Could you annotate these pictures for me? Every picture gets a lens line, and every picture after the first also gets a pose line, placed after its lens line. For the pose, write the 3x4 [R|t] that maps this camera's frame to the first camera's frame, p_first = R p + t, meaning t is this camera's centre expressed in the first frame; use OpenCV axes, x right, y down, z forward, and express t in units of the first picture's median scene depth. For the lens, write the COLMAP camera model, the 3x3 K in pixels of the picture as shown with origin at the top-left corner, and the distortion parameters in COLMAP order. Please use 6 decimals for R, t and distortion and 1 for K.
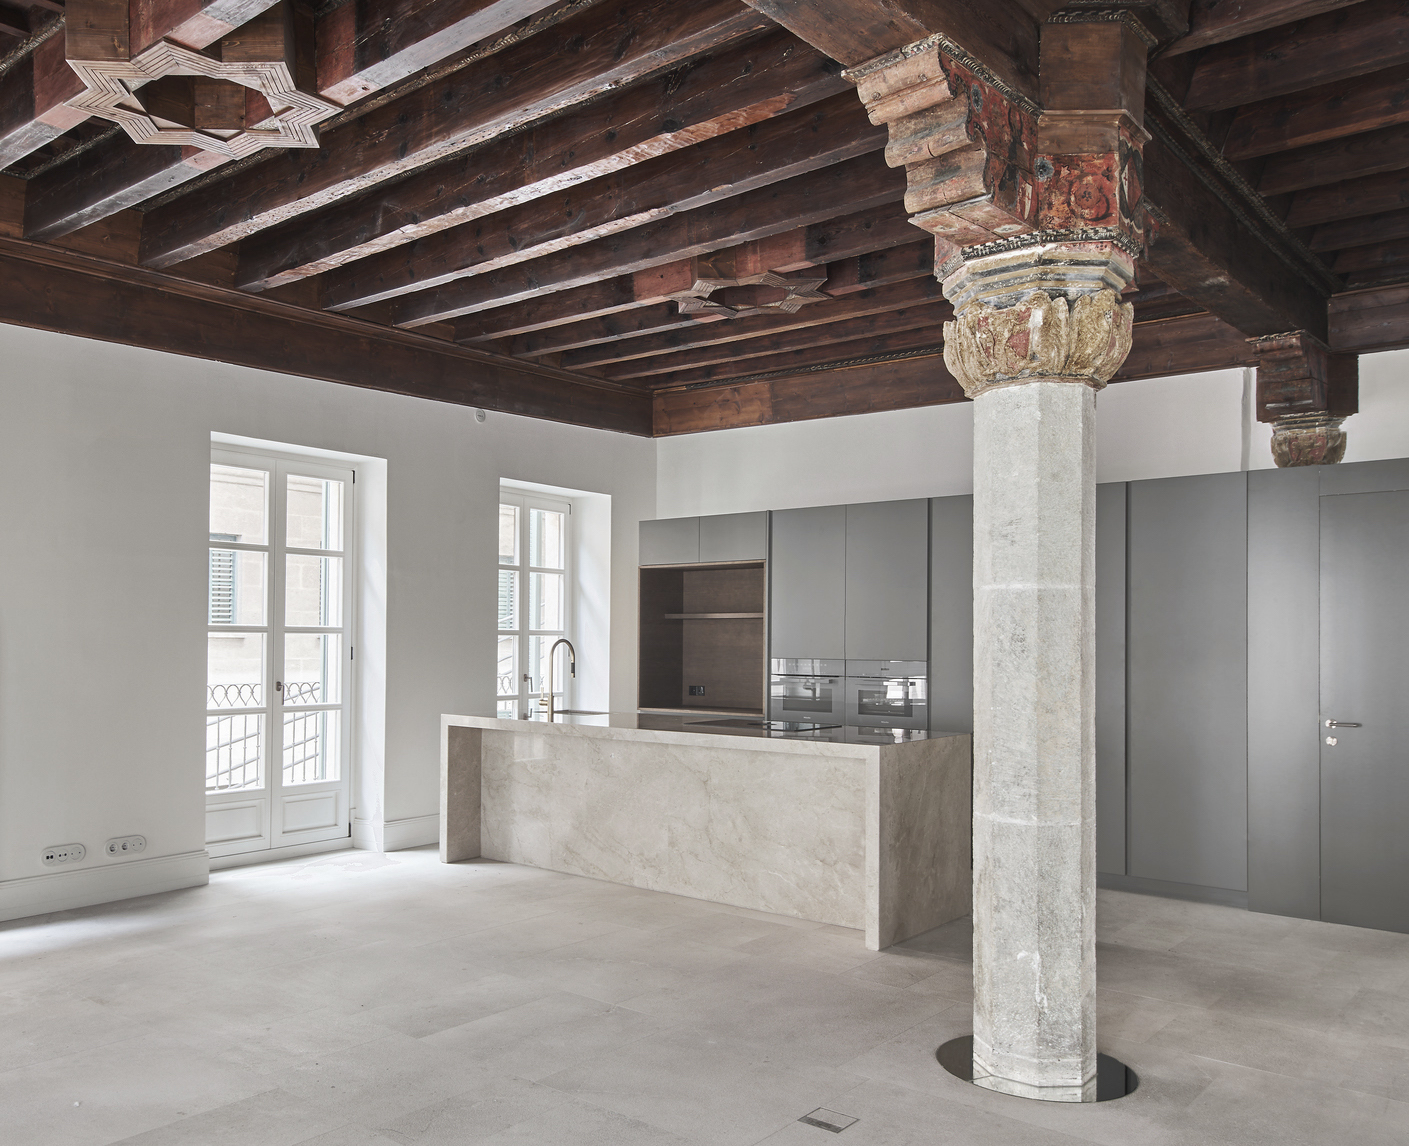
lens RADIAL K [[1338.7, 0, 702.2], [0, 1338.7, 575.4], [0, 0, 1]] dist [0.084084, 0.000000]
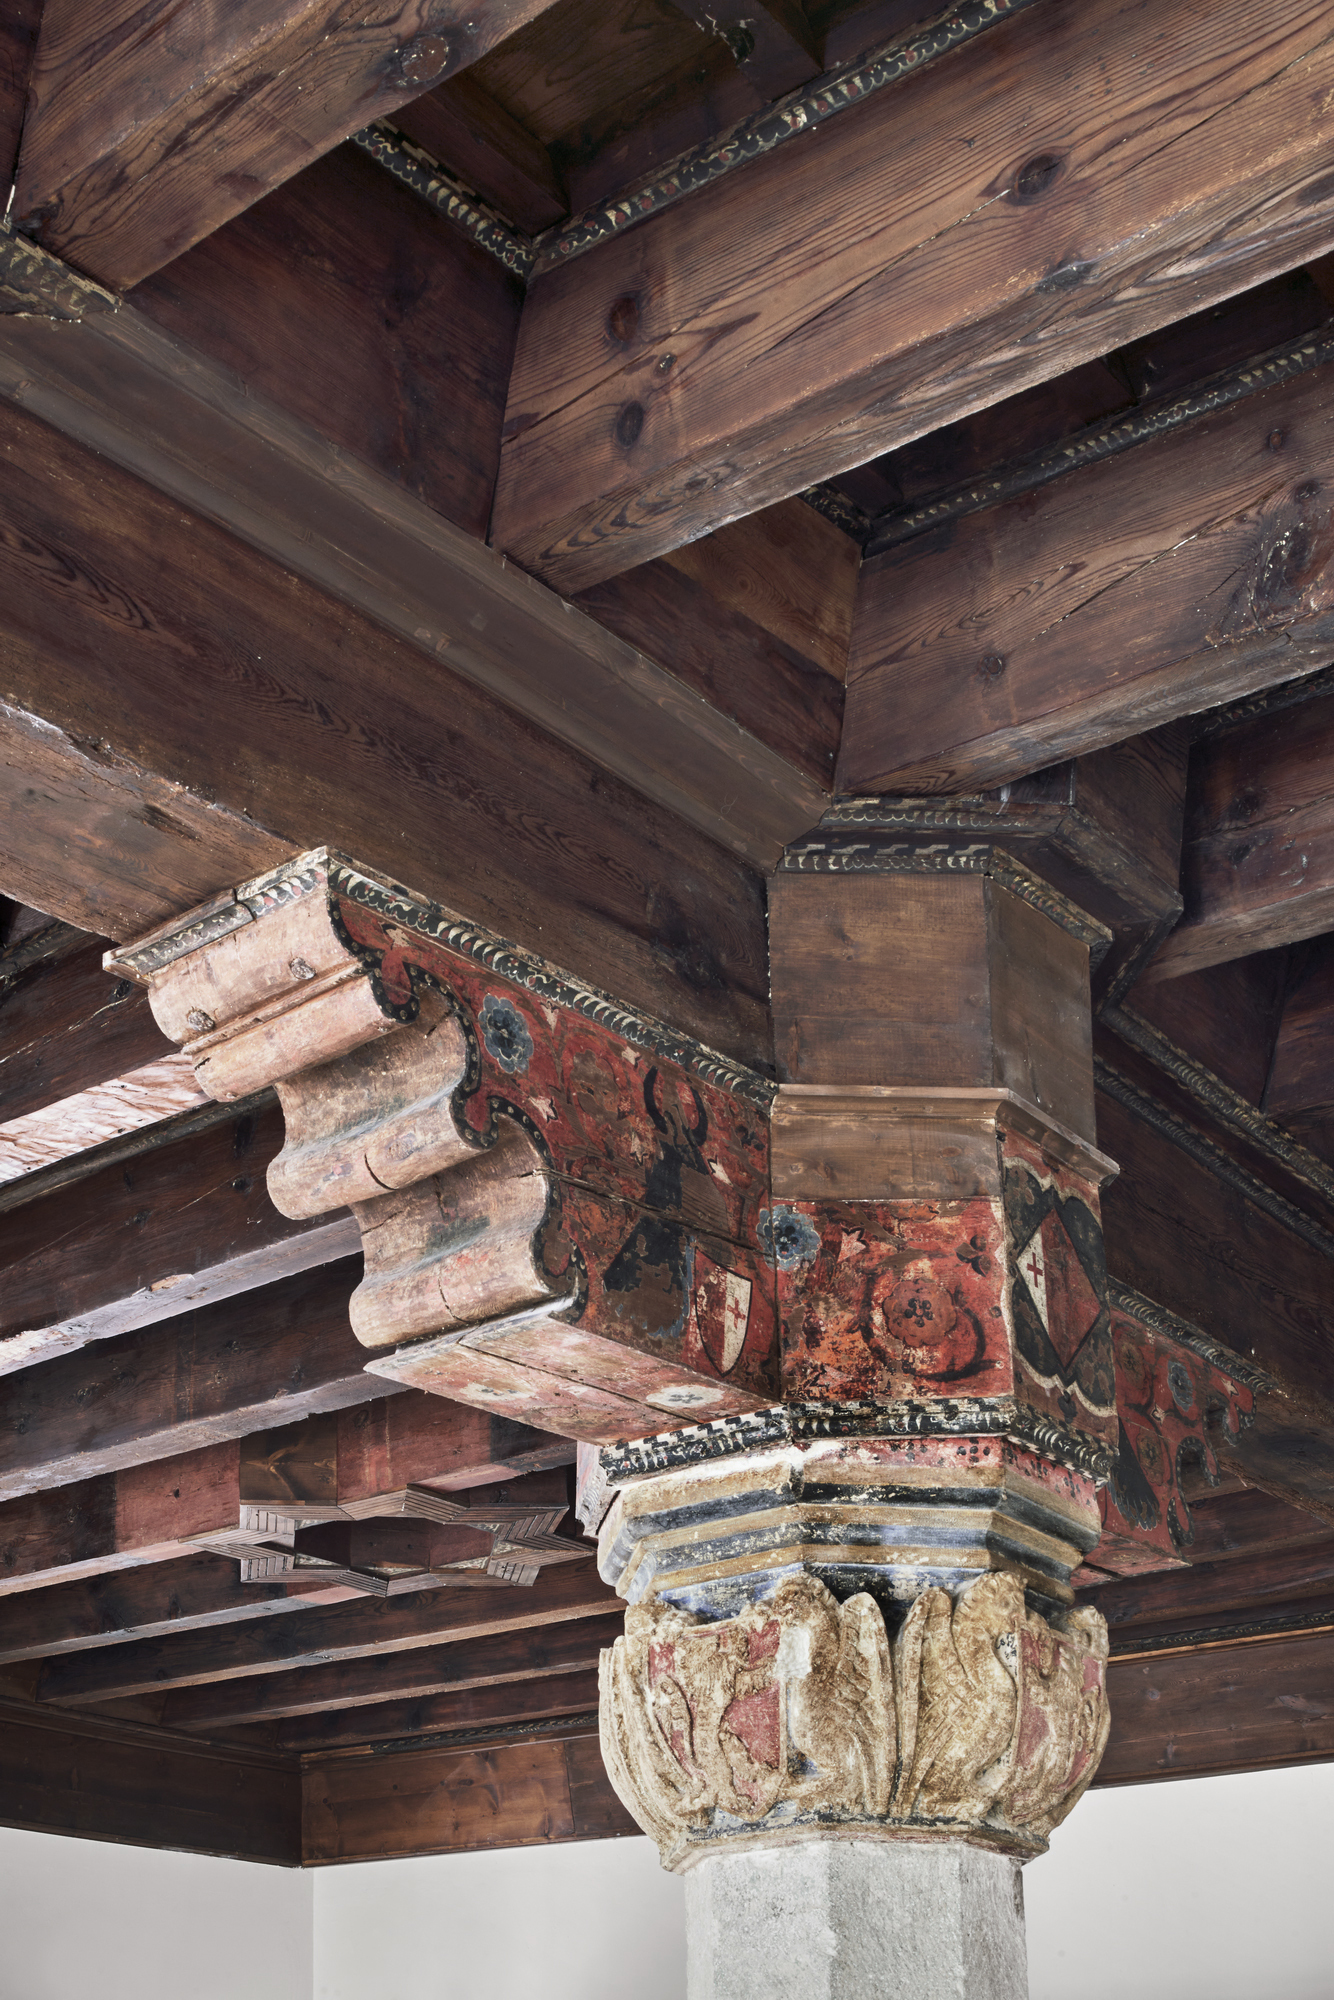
lens RADIAL K [[2832.6, 0, 667.1], [0, 2832.6, 1004.4], [0, 0, 1]] dist [-0.081172, 0.000000]
pose [[0.999917, 0.012692, 0.002262, 0.208891], [-0.010911, 0.926613, -0.375859, -0.073710], [-0.006867, 0.375803, 0.926674, 0.277724]]
